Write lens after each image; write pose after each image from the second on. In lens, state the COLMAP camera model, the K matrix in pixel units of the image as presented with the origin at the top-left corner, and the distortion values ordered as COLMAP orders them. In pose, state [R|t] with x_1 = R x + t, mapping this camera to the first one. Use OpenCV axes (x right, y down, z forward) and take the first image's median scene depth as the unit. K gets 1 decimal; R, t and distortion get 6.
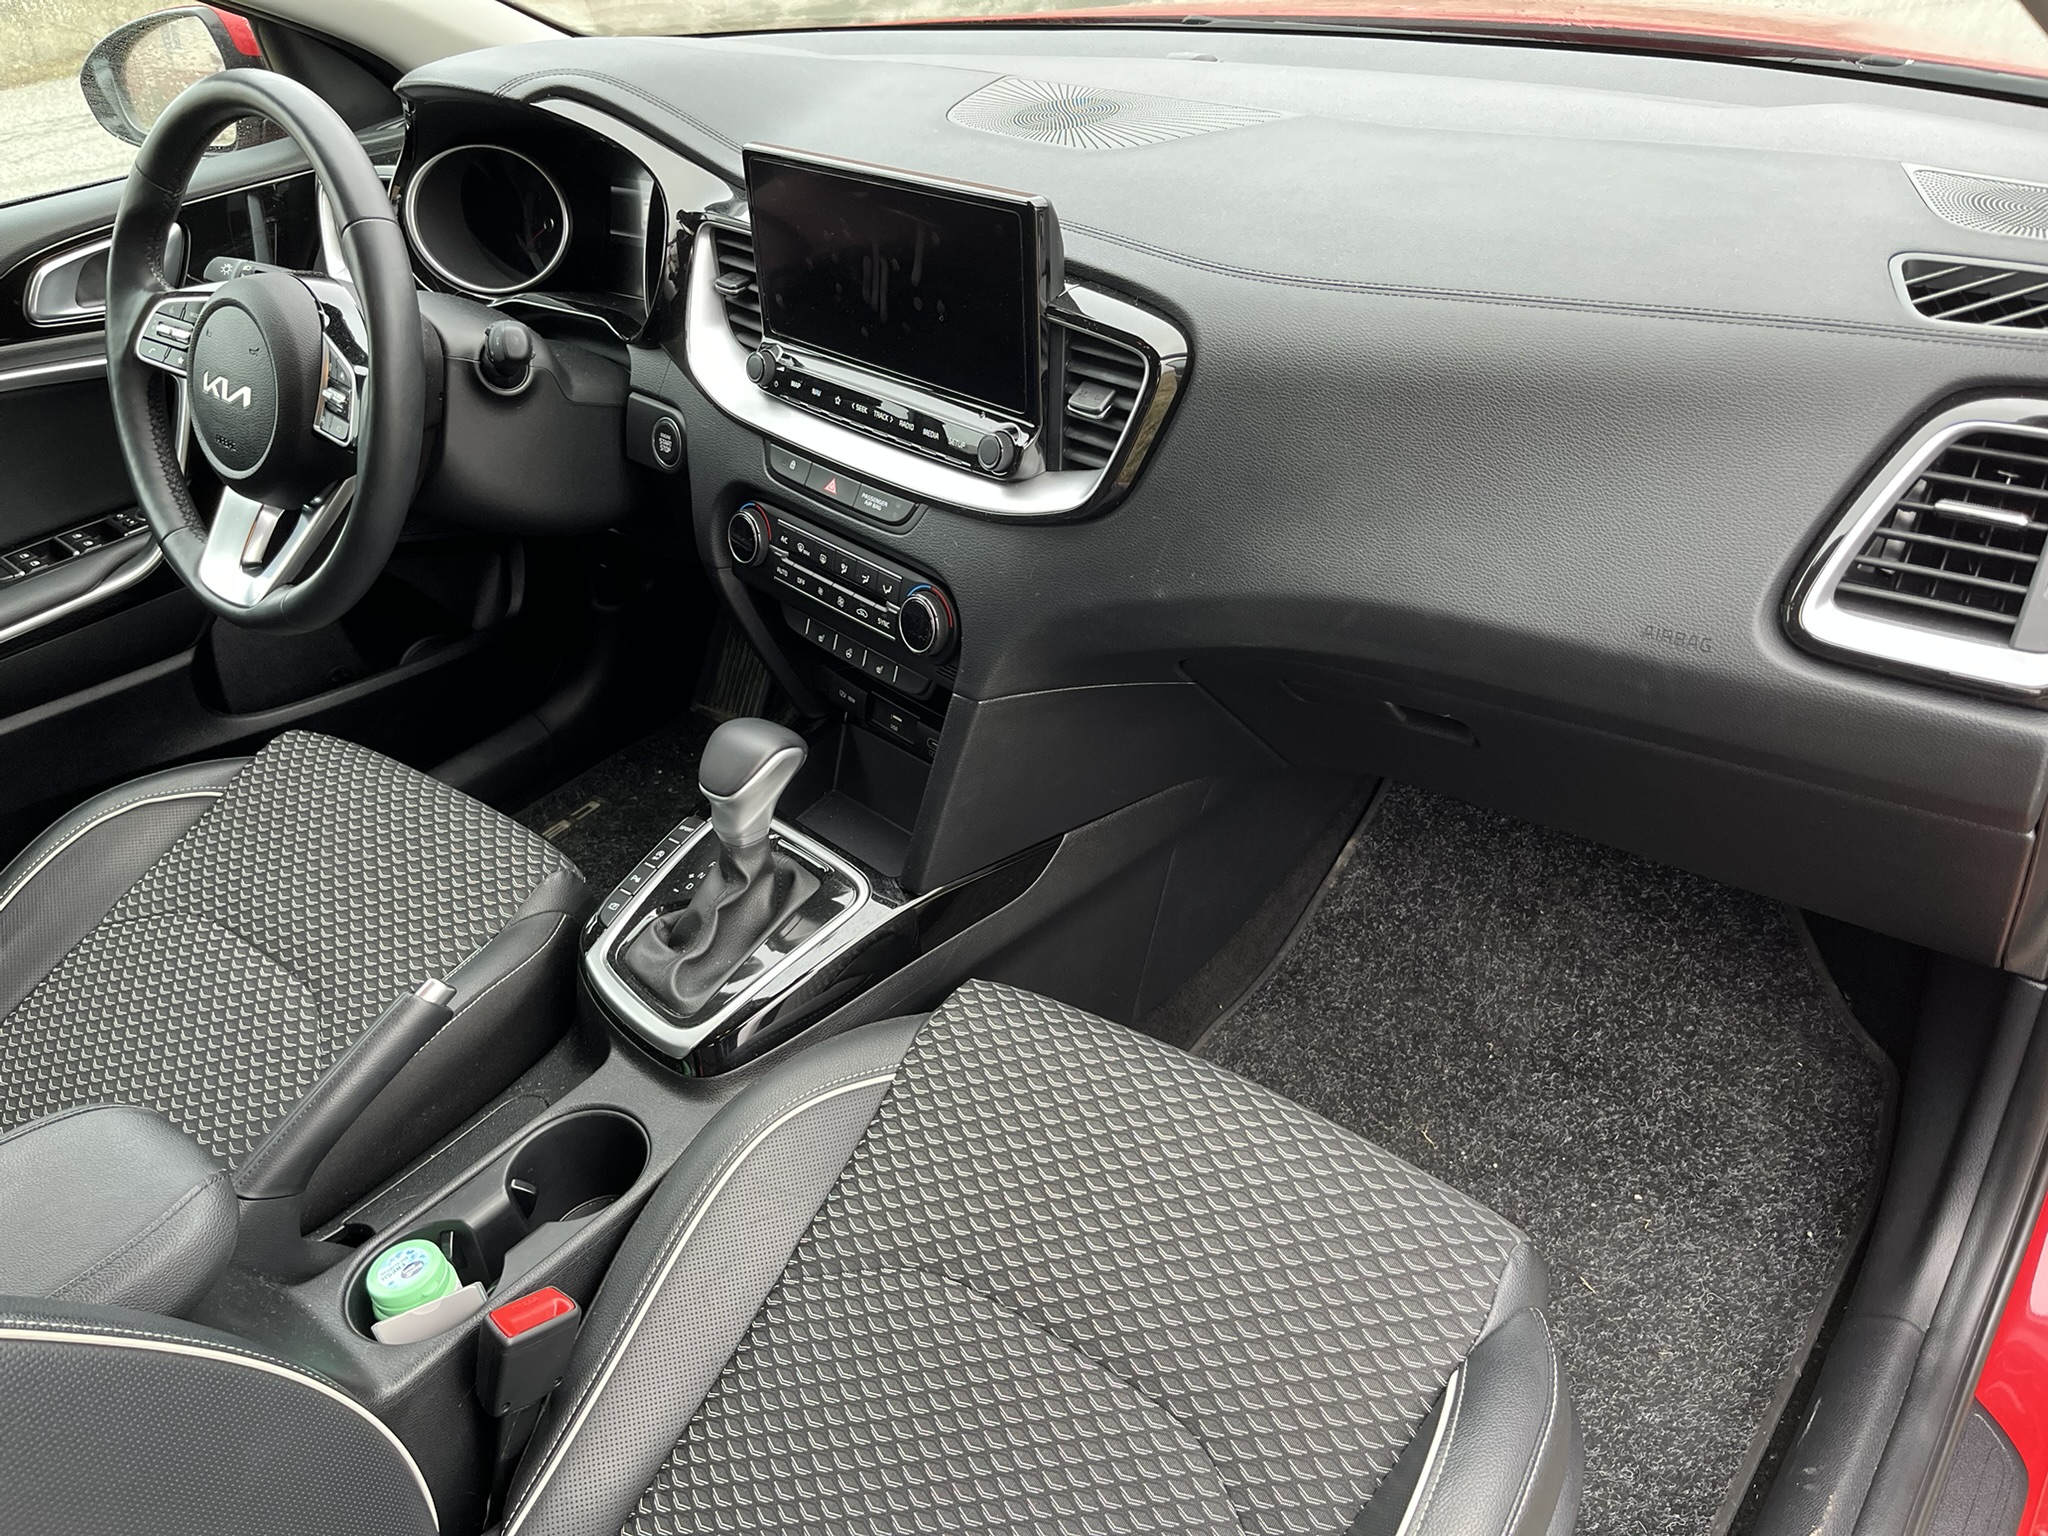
lens RADIAL K [[1556.9, 0, 1019.8], [0, 1556.9, 779.6], [0, 0, 1]] dist [0.087190, -0.126290]
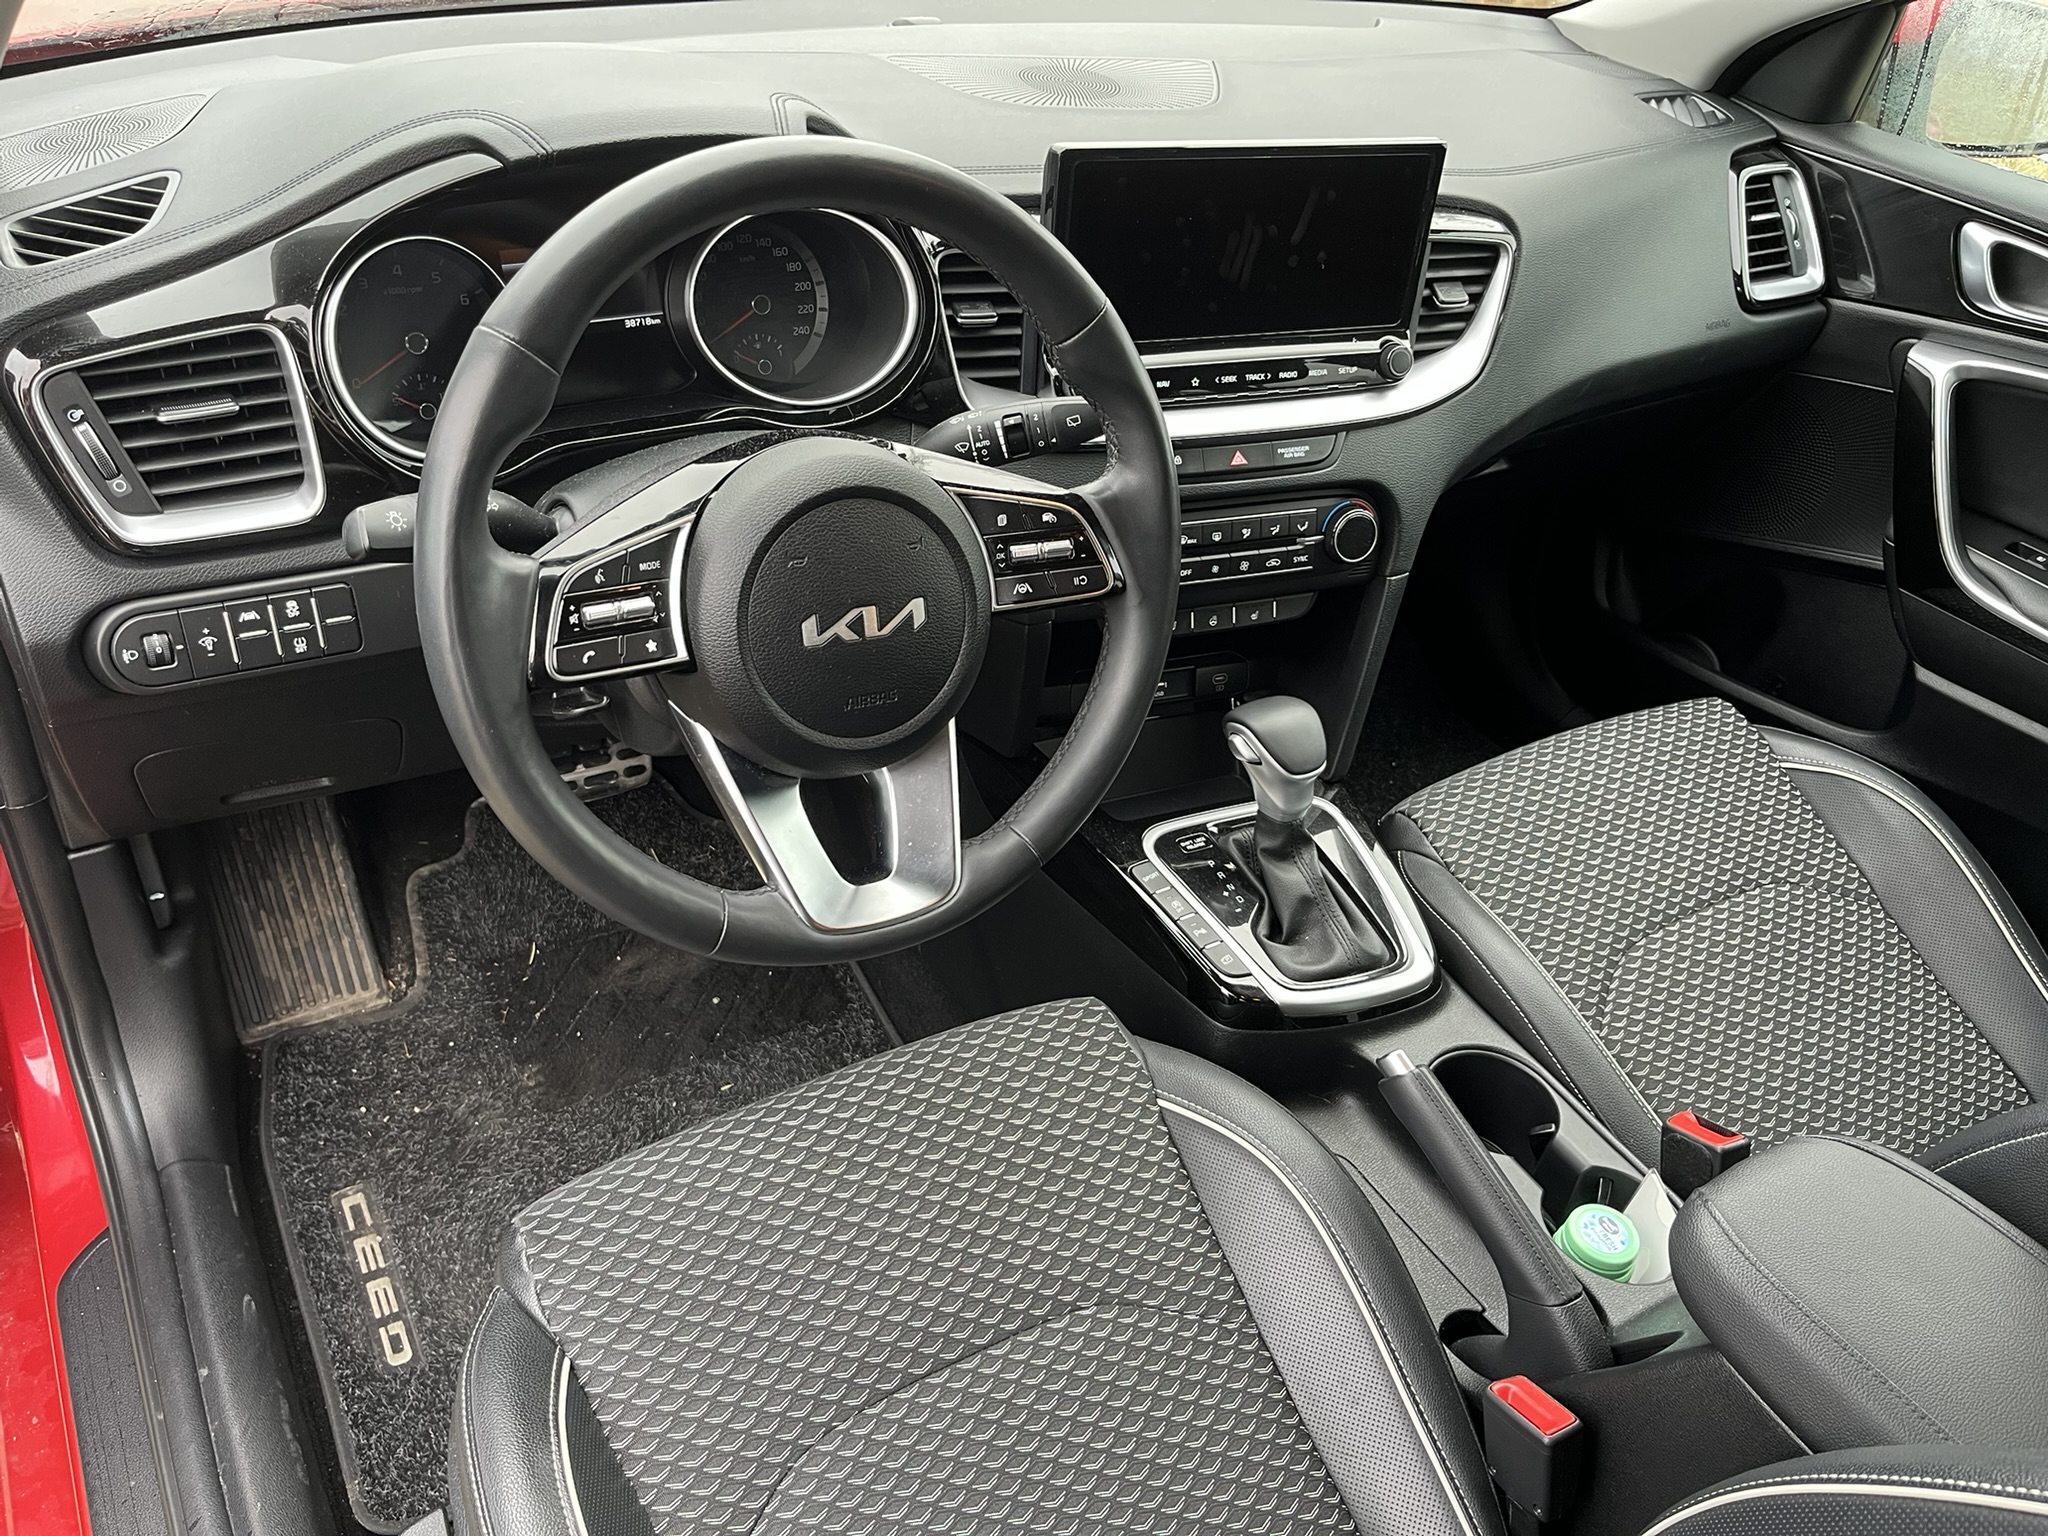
lens RADIAL K [[1573.6, 0, 1007.5], [0, 1573.6, 793.4], [0, 0, 1]] dist [0.068919, -0.113770]
pose [[0.344373, -0.470288, 0.812549, -1.058331], [0.425780, 0.849598, 0.311278, -0.367408], [-0.836731, 0.238772, 0.492818, 0.629870]]
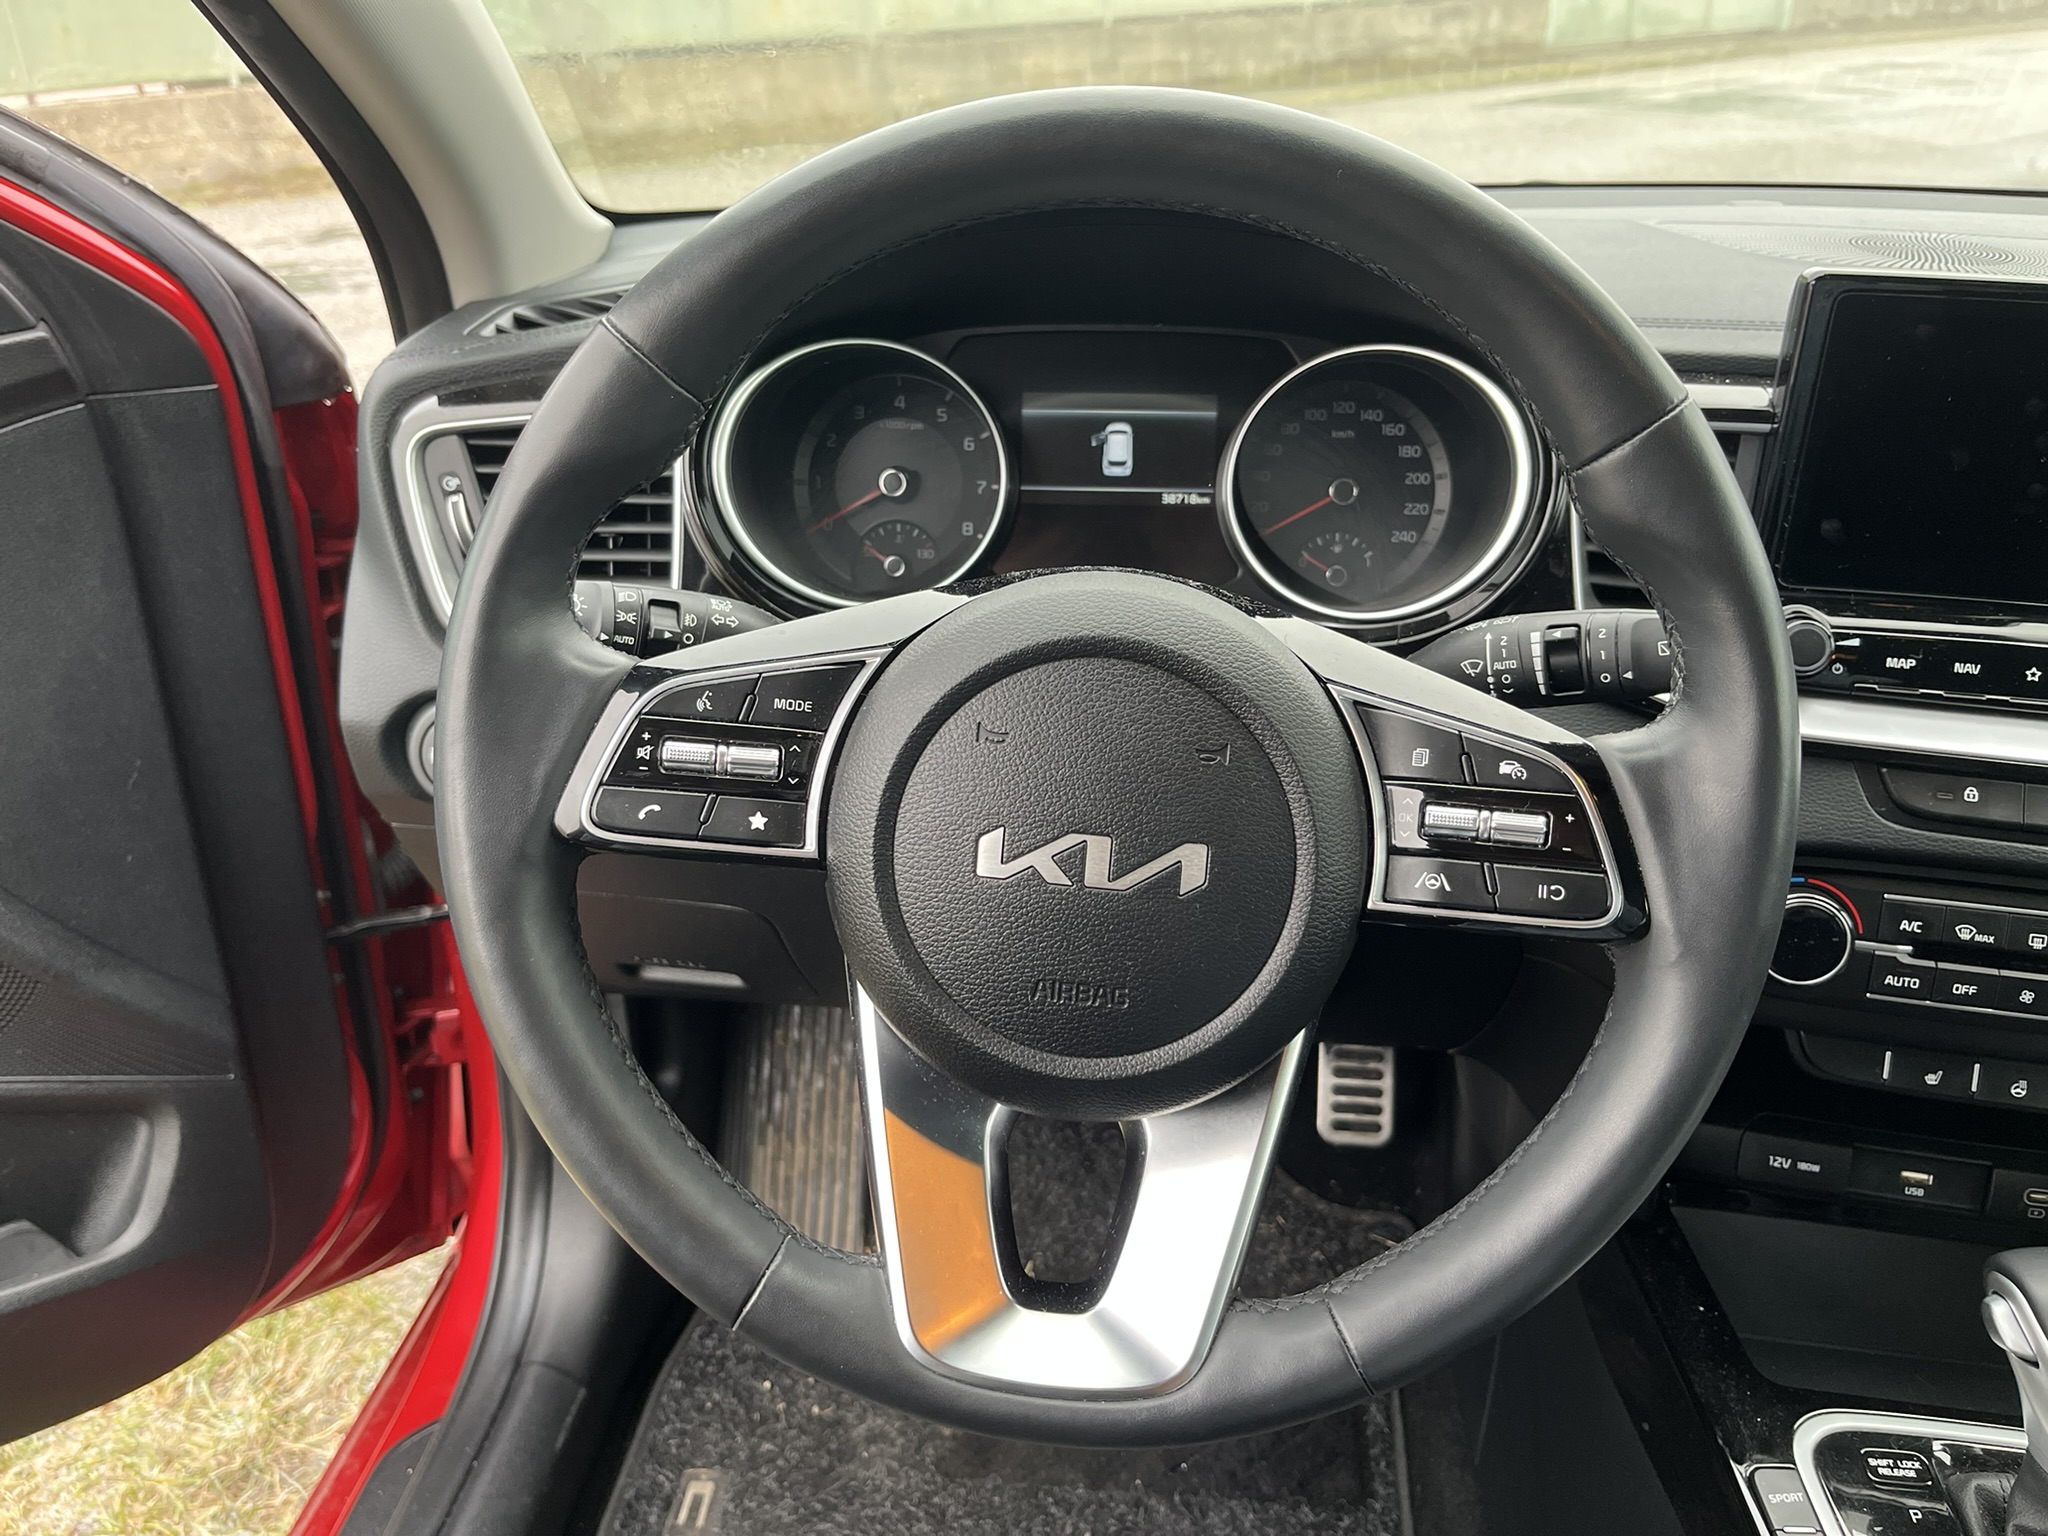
lens RADIAL K [[1573.6, 0, 1007.5], [0, 1573.6, 793.4], [0, 0, 1]] dist [0.068919, -0.113770]
pose [[0.826128, -0.169668, 0.537331, -0.726589], [0.258604, 0.961397, -0.094024, -0.230851], [-0.500635, 0.216632, 0.838114, 0.668597]]
